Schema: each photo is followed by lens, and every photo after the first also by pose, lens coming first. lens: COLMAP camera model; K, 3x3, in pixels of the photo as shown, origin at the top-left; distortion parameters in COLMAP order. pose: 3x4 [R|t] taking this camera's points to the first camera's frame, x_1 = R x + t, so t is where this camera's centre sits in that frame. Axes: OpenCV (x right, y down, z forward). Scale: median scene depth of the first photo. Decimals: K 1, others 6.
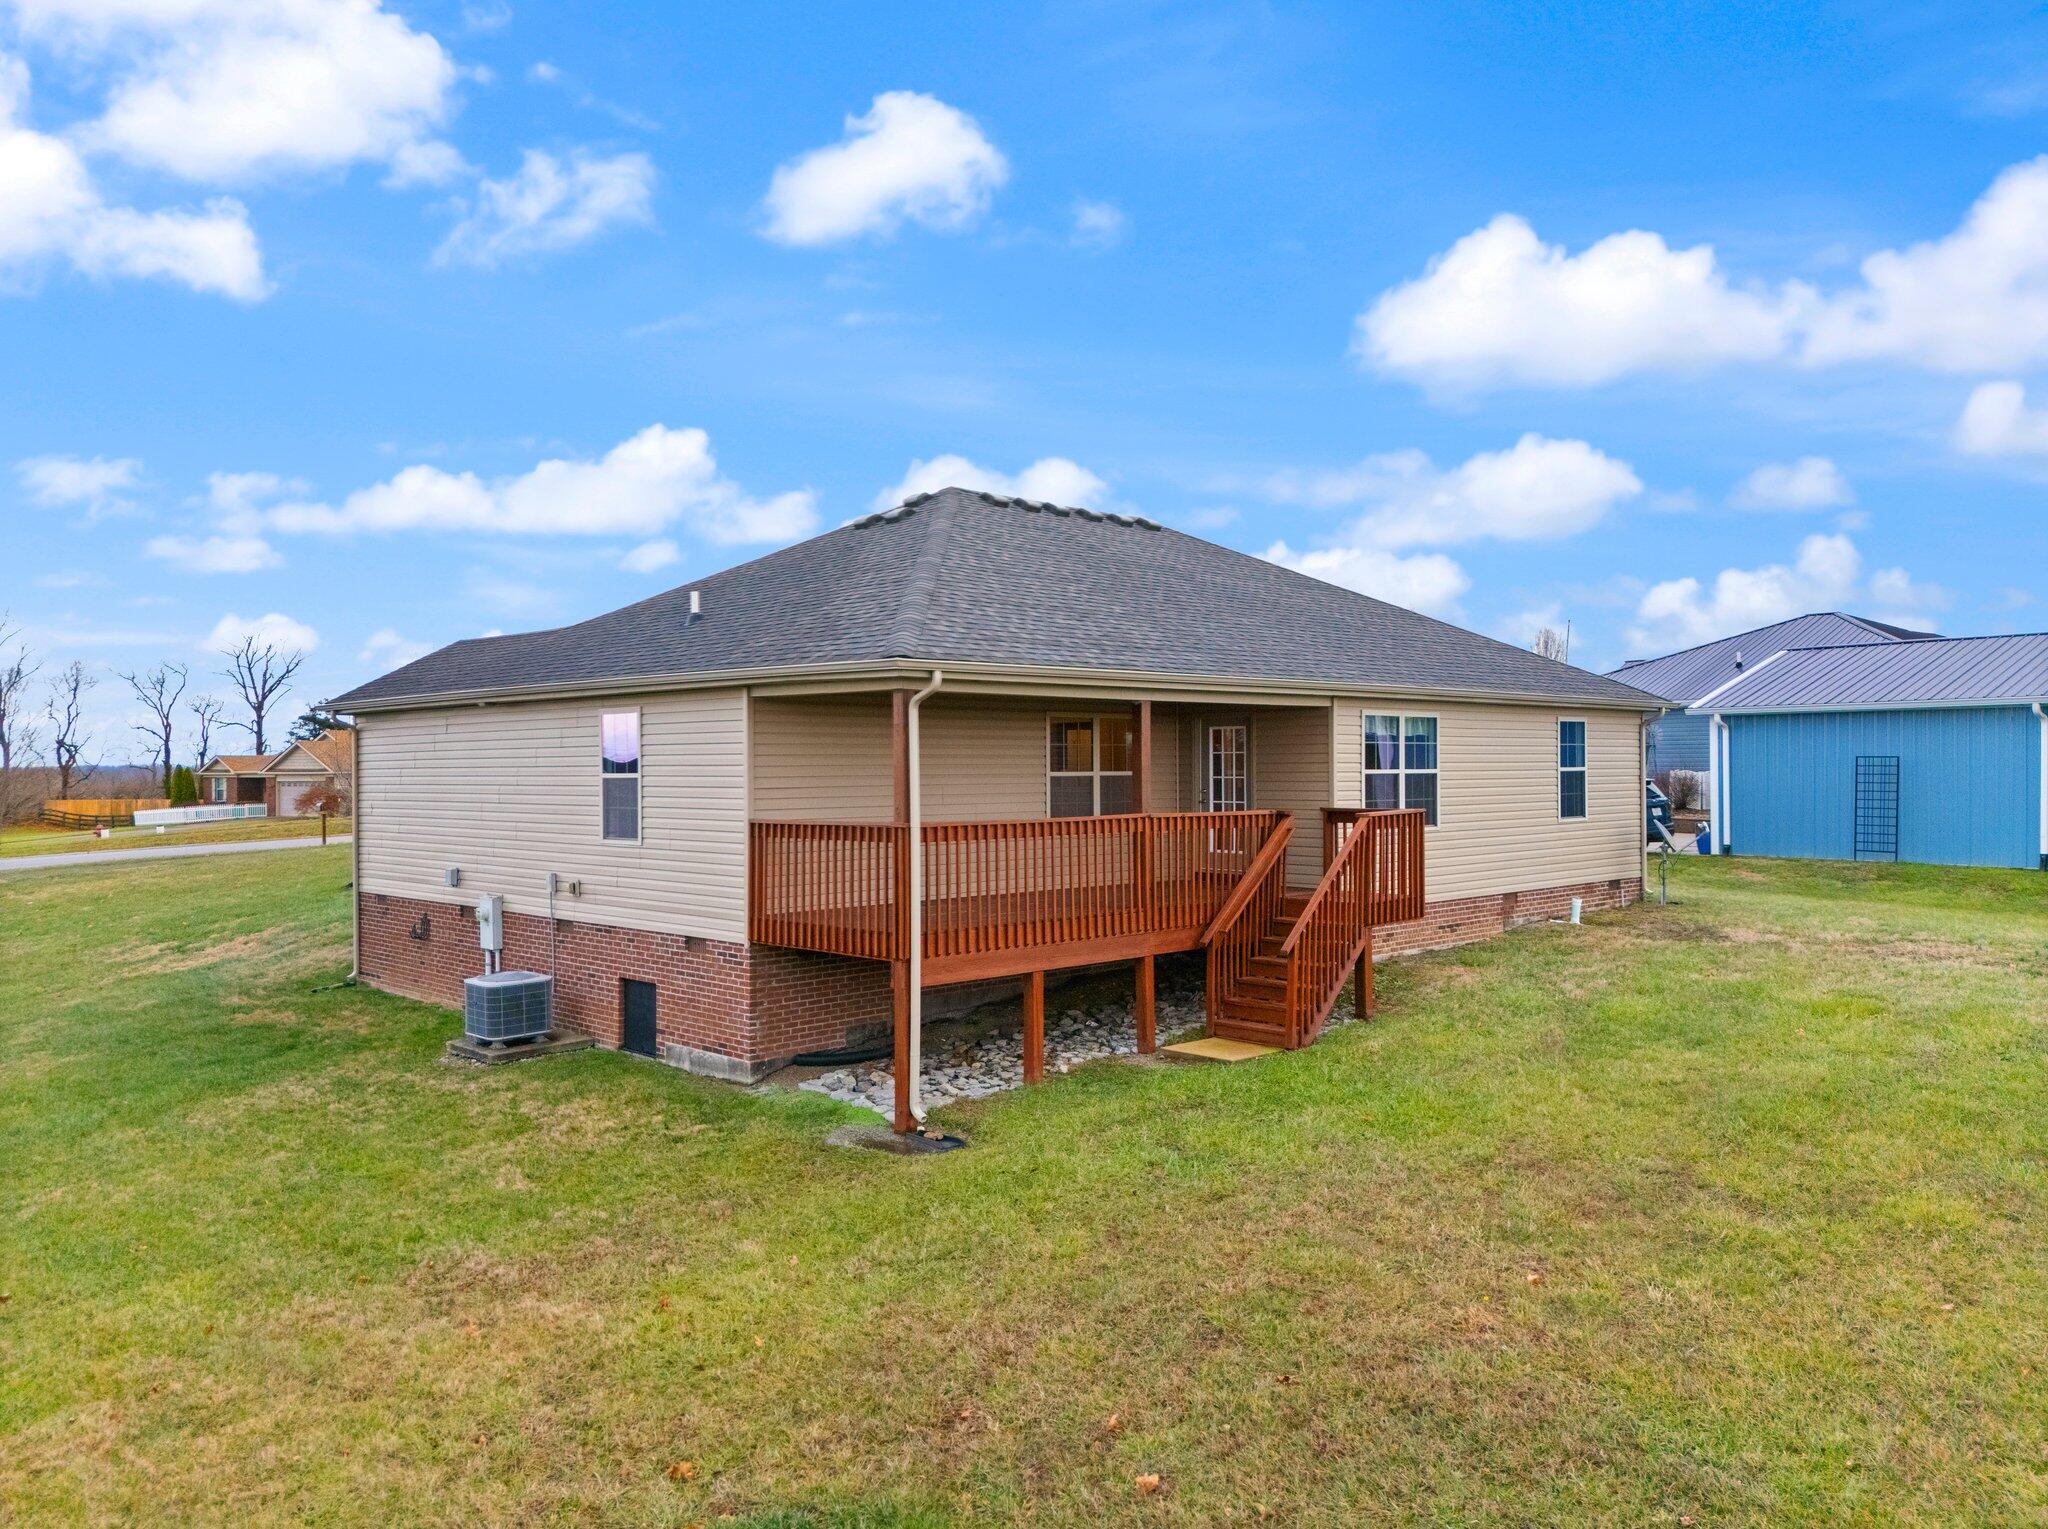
lens RADIAL K [[1517.0, 0, 1006.5], [0, 1517.0, 777.7], [0, 0, 1]] dist [0.009686, 0.000429]
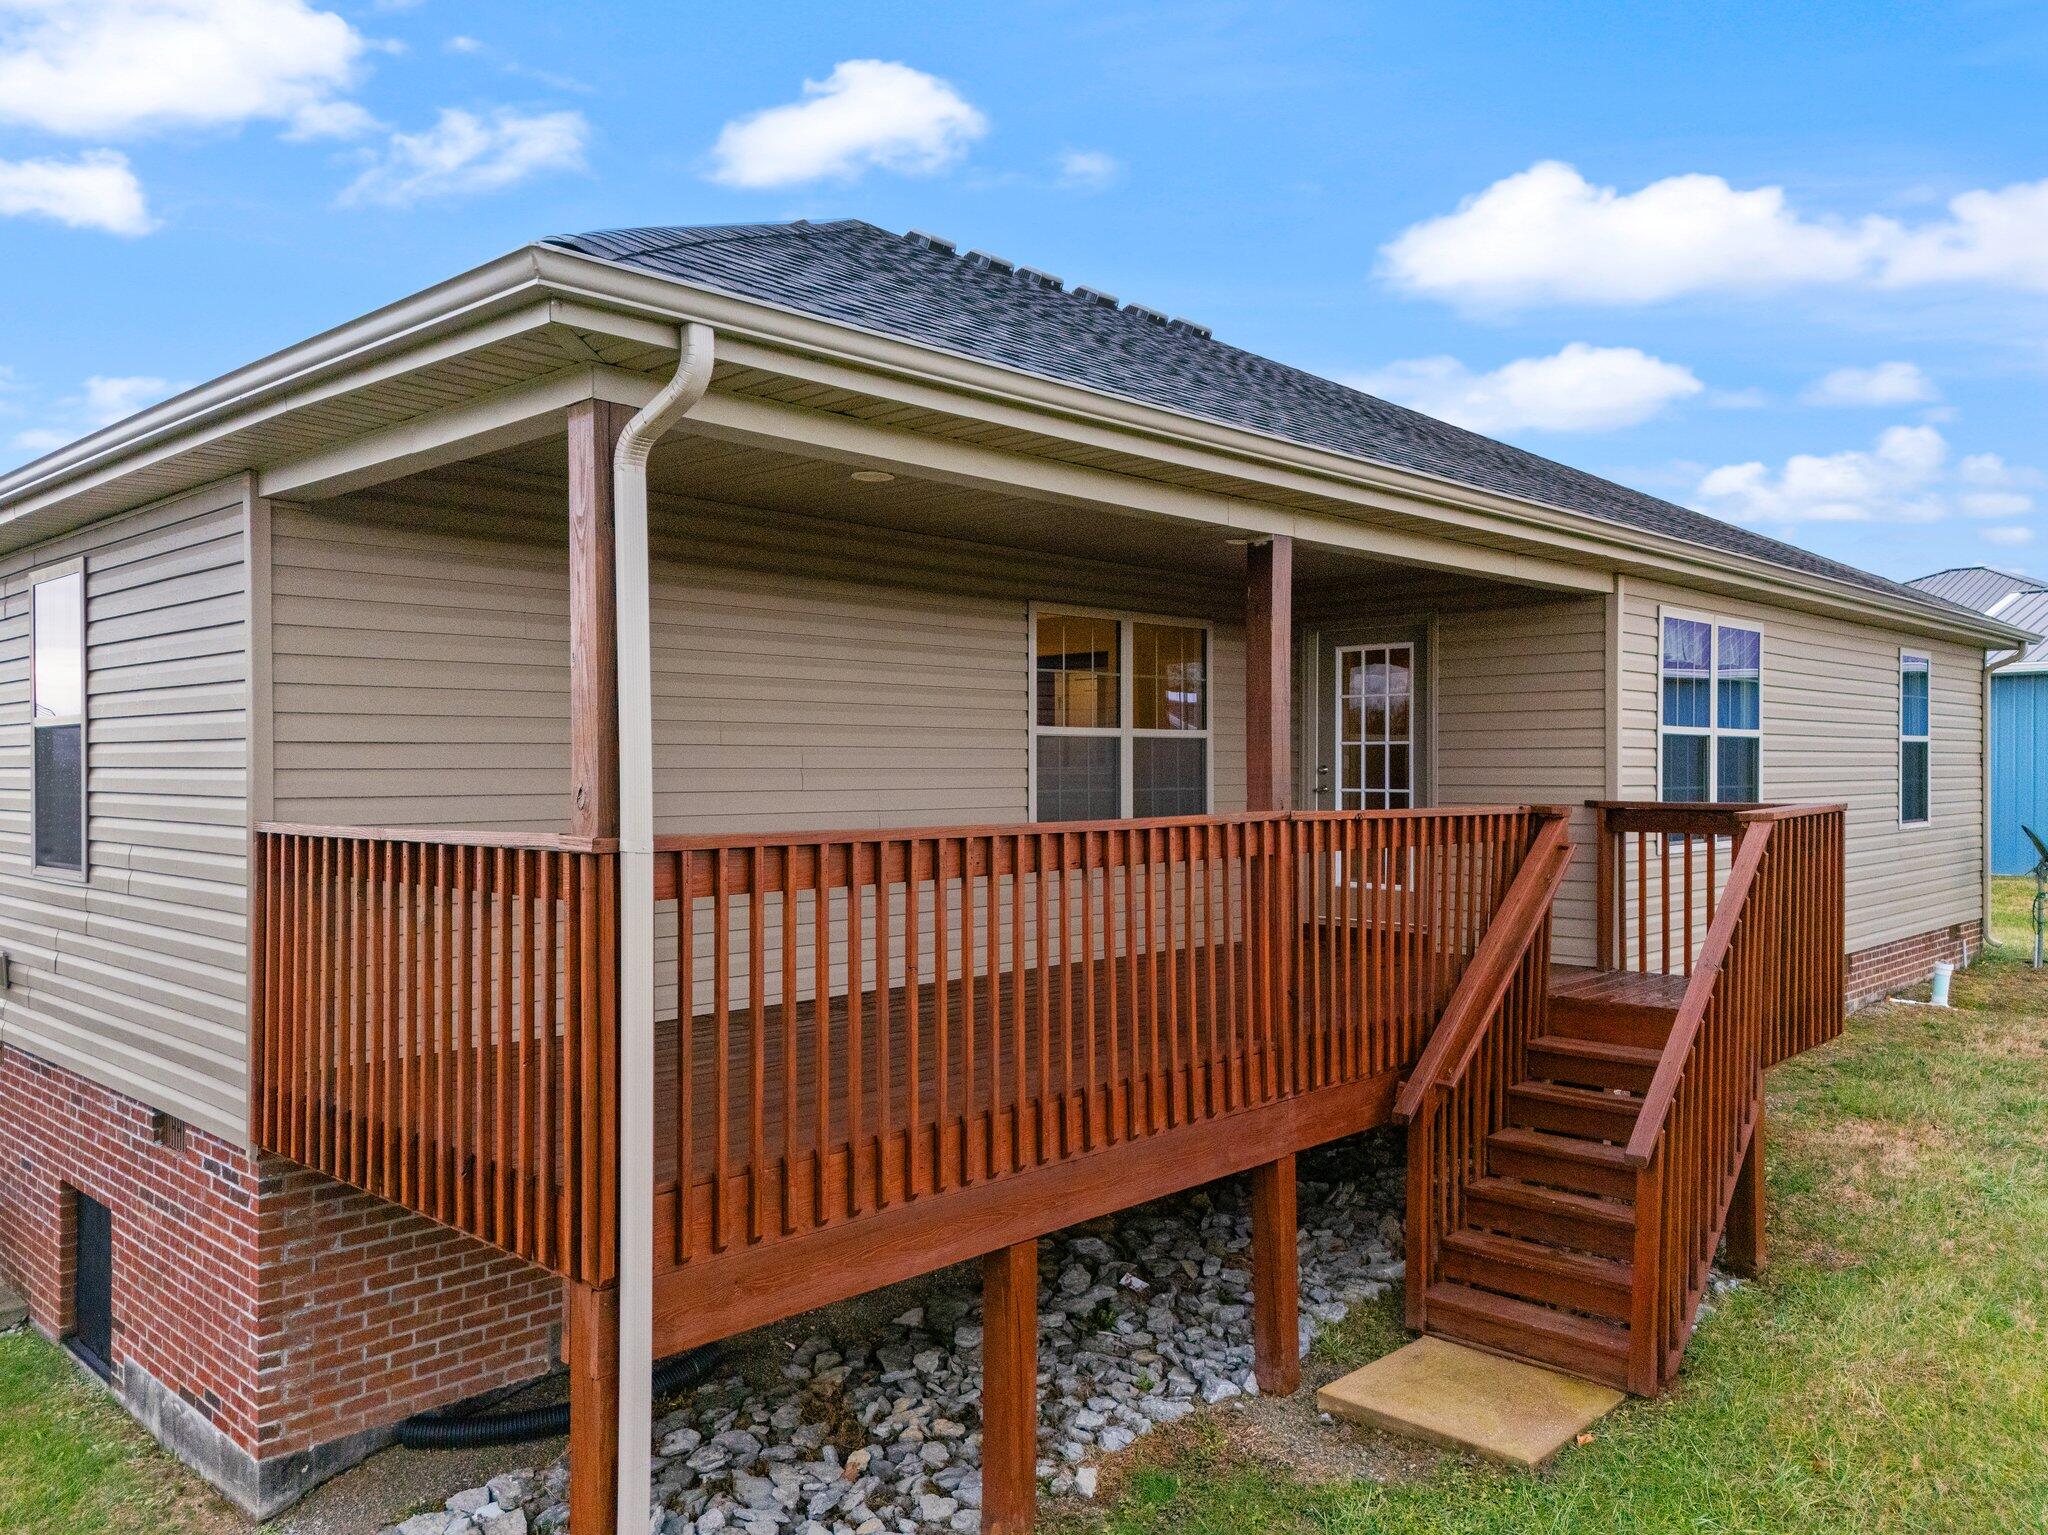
lens RADIAL K [[1517.0, 0, 1064.0], [0, 1517.0, 690.7], [0, 0, 1]] dist [0.009686, 0.000429]
pose [[0.997852, 0.009042, 0.064886, 0.005385], [-0.005305, 0.998329, -0.057540, 0.014573], [-0.065298, 0.057072, 0.996232, 0.571465]]
